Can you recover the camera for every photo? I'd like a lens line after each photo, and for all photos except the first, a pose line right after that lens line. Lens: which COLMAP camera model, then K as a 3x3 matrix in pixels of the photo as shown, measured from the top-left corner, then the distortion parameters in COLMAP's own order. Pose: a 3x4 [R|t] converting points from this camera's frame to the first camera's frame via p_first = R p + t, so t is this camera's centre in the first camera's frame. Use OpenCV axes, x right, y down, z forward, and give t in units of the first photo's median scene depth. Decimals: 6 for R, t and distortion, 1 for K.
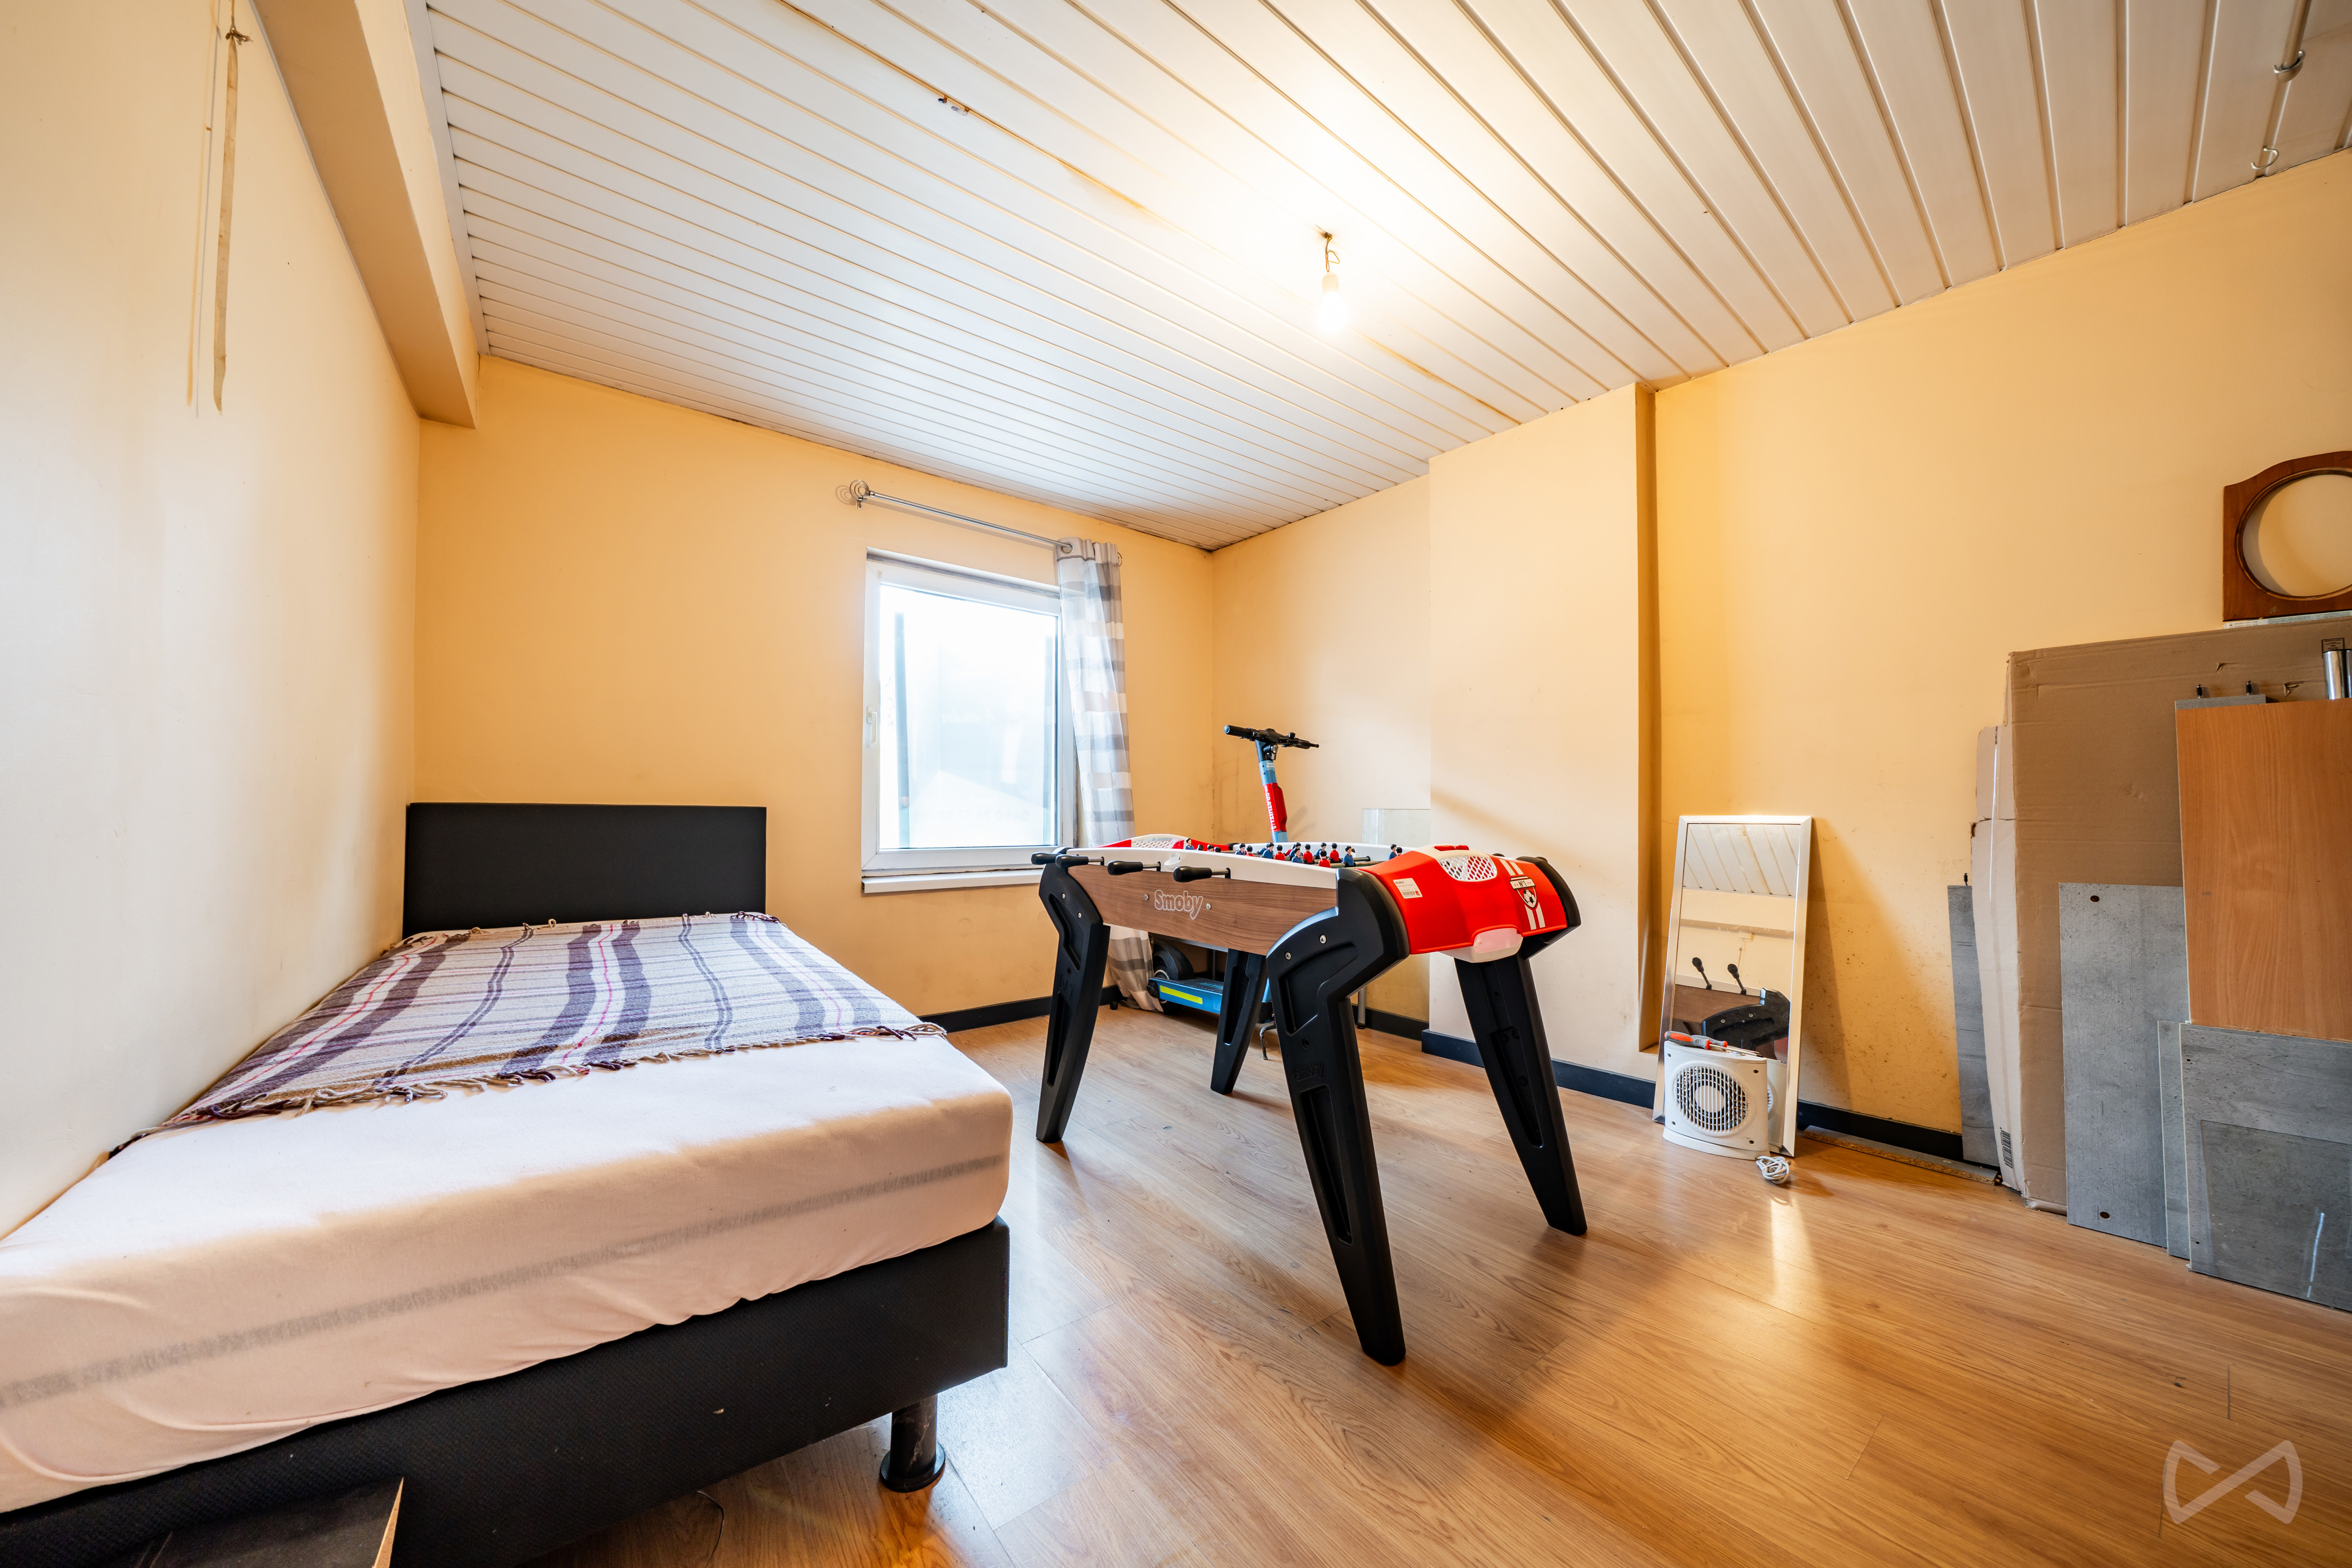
lens RADIAL K [[812.6, 0, 1178.9], [0, 812.6, 795.2], [0, 0, 1]] dist [-0.007432, 0.001170]
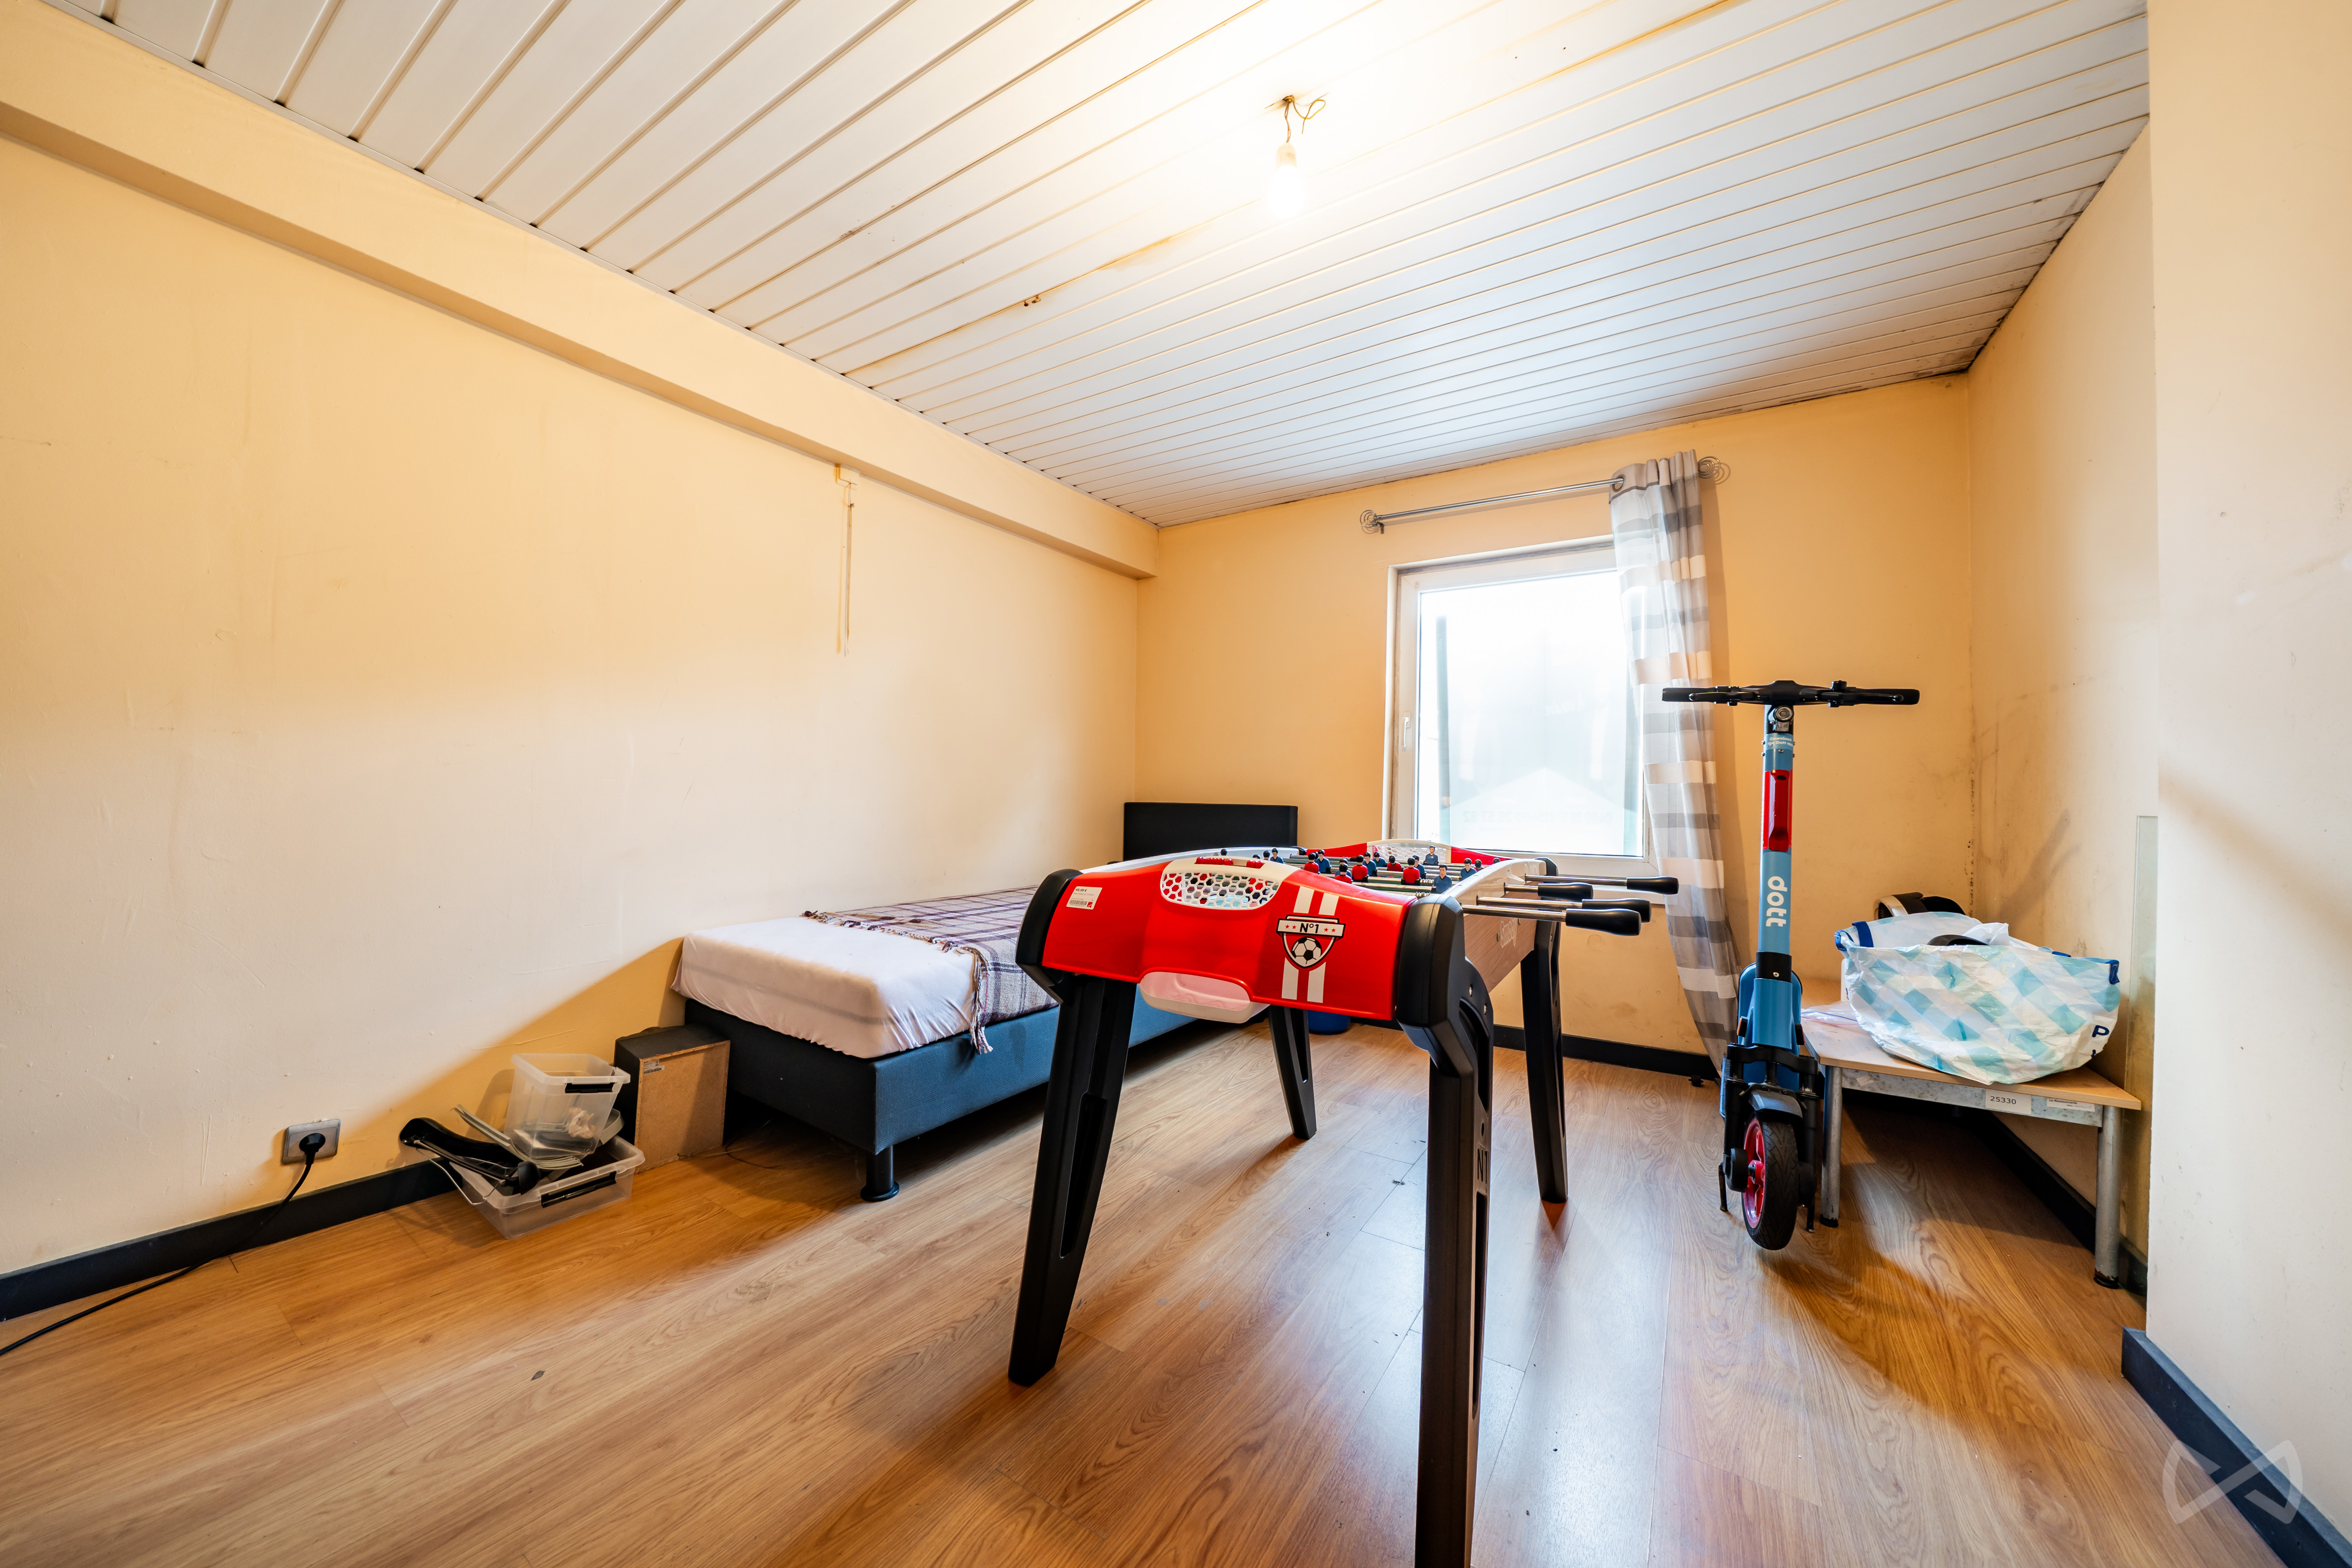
lens RADIAL K [[812.6, 0, 1175.8], [0, 812.6, 795.2], [0, 0, 1]] dist [-0.007432, 0.001170]
pose [[0.323995, -0.010320, -0.946003, 0.533228], [0.009342, 0.999927, -0.007708, 0.004807], [0.946013, -0.006341, 0.324067, 0.371517]]
